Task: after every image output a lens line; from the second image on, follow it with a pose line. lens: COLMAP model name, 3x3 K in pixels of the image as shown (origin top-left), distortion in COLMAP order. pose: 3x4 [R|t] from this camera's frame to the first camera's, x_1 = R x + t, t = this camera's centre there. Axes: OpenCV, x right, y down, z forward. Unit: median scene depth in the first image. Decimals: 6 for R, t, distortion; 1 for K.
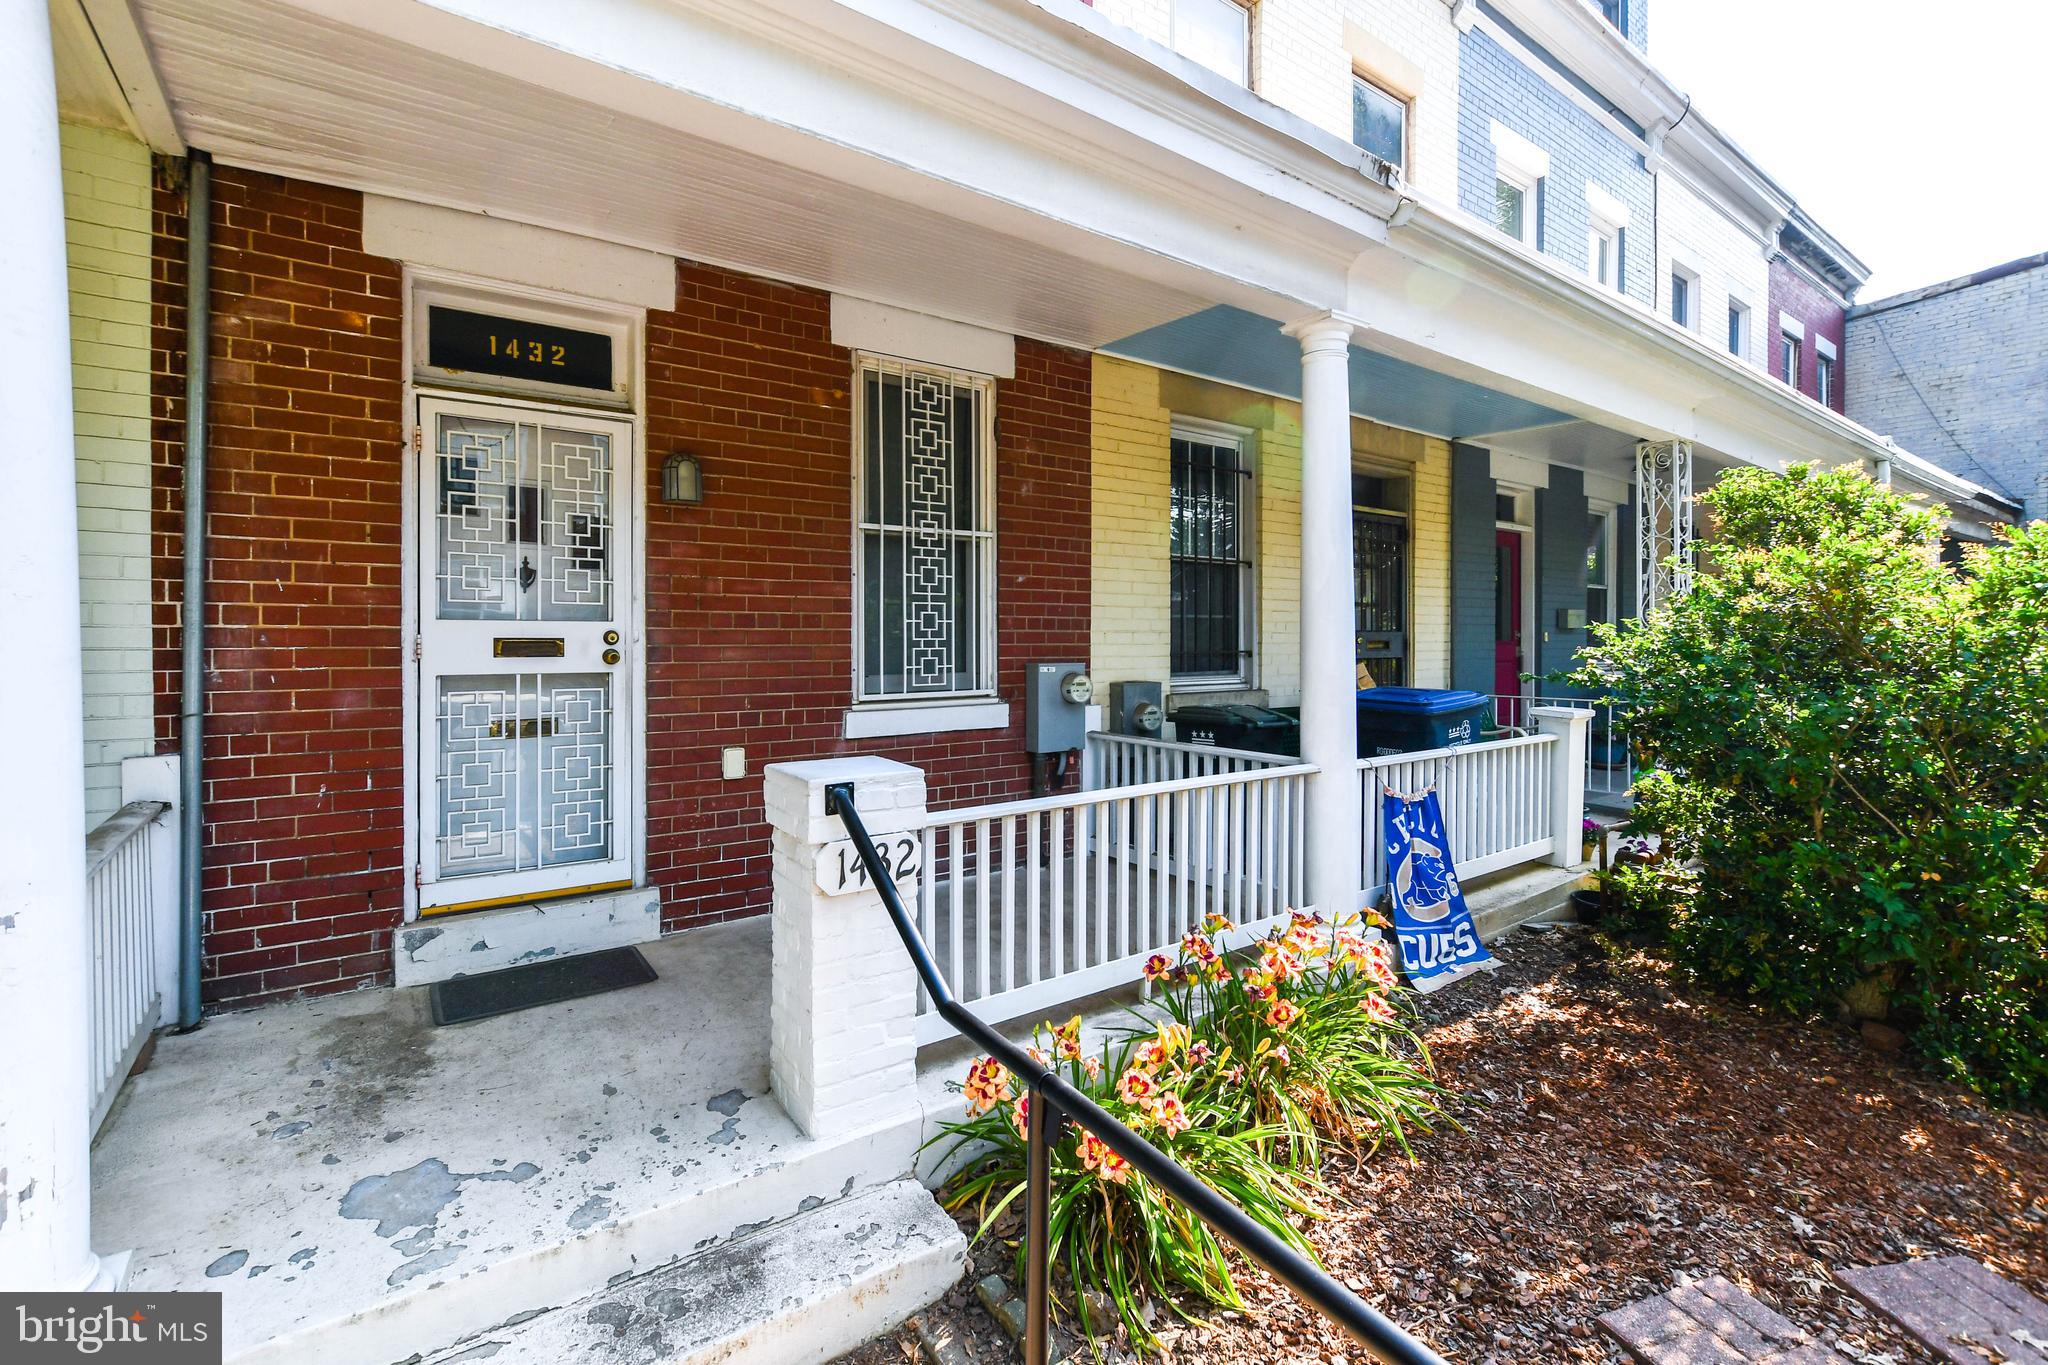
lens RADIAL K [[894.0, 0, 1030.2], [0, 894.0, 647.0], [0, 0, 1]] dist [-0.004519, -0.000271]
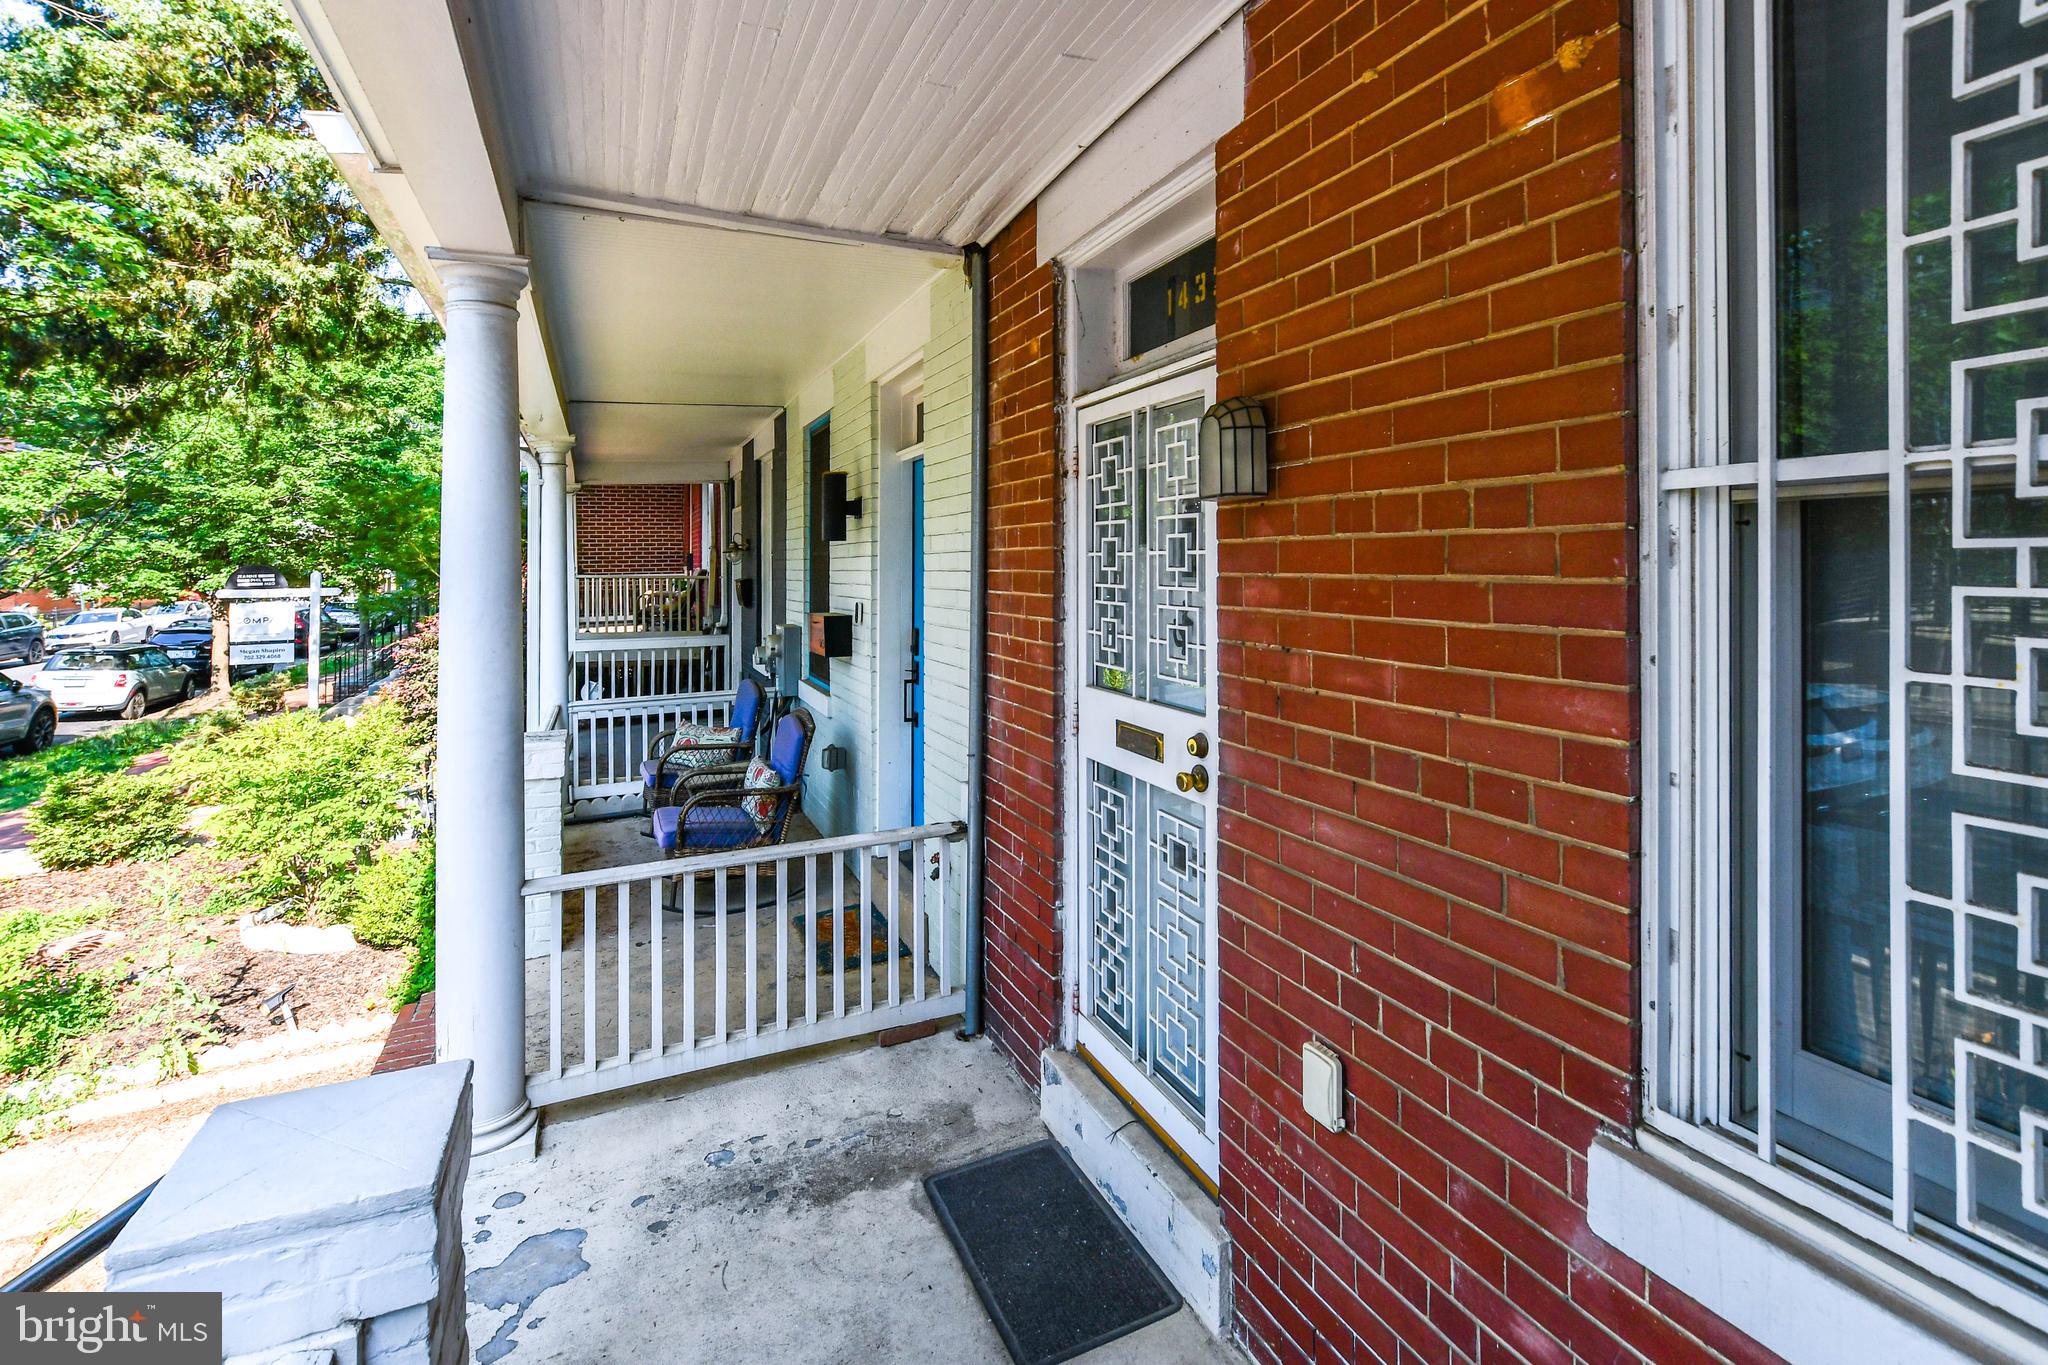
lens RADIAL K [[940.5, 0, 1021.5], [0, 940.5, 562.1], [0, 0, 1]] dist [-0.000783, 0.000089]
pose [[-0.210925, 0.000700, -0.977502, 0.147724], [-0.006228, 0.999978, 0.002060, -0.128935], [0.977482, 0.006522, -0.210916, 1.012707]]
